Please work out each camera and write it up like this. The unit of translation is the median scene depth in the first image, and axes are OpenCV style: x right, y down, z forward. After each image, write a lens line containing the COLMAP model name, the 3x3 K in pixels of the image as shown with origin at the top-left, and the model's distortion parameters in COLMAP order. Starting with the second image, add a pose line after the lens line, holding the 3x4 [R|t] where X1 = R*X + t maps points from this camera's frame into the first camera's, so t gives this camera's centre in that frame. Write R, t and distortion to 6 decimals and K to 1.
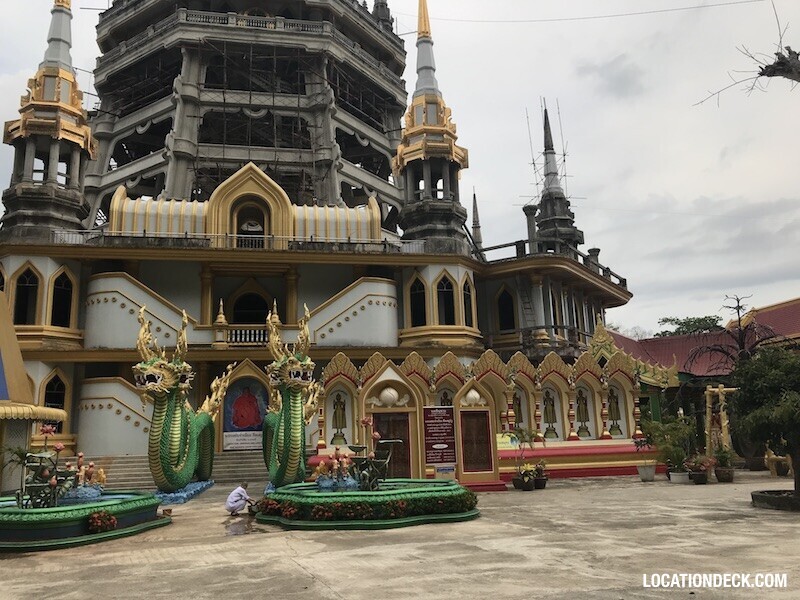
lens RADIAL K [[659.1, 0, 398.7], [0, 659.1, 303.1], [0, 0, 1]] dist [0.009765, -0.011506]
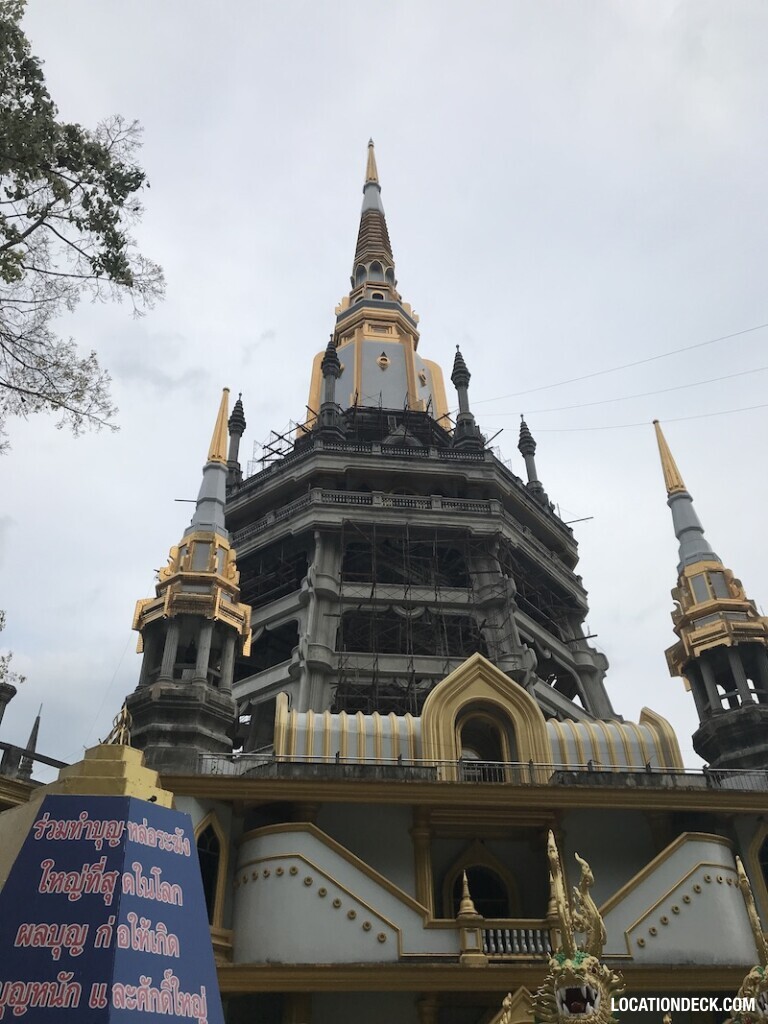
lens RADIAL K [[848.2, 0, 384.5], [0, 848.2, 500.5], [0, 0, 1]] dist [0.002793, 0.009658]
pose [[0.997492, -0.034153, -0.061997, -0.248842], [0.002194, 0.890390, -0.455193, 0.039435], [0.070748, 0.453915, 0.888232, 0.149877]]
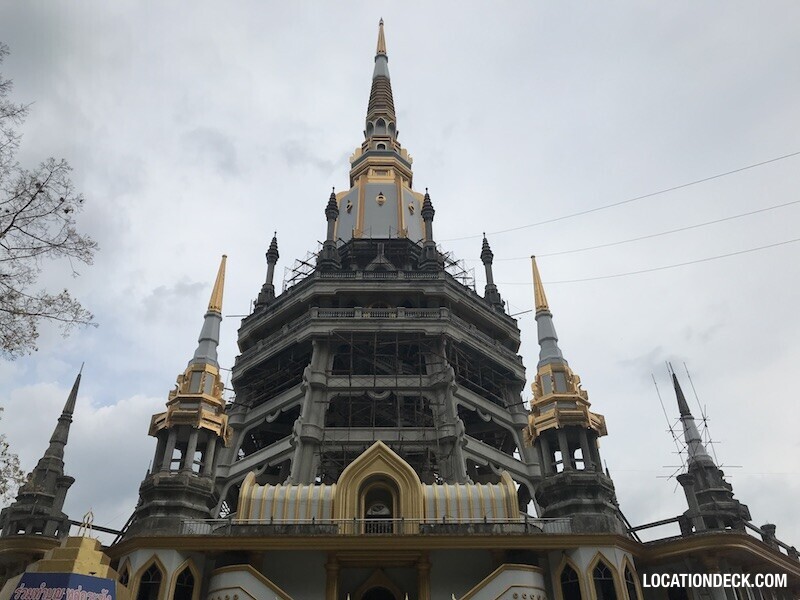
lens RADIAL K [[658.7, 0, 396.8], [0, 658.7, 294.6], [0, 0, 1]] dist [0.033199, -0.047666]
pose [[0.984536, -0.087557, -0.151734, -0.028623], [0.015407, 0.906061, -0.422866, 0.005234], [0.174505, 0.413989, 0.893399, 0.035148]]
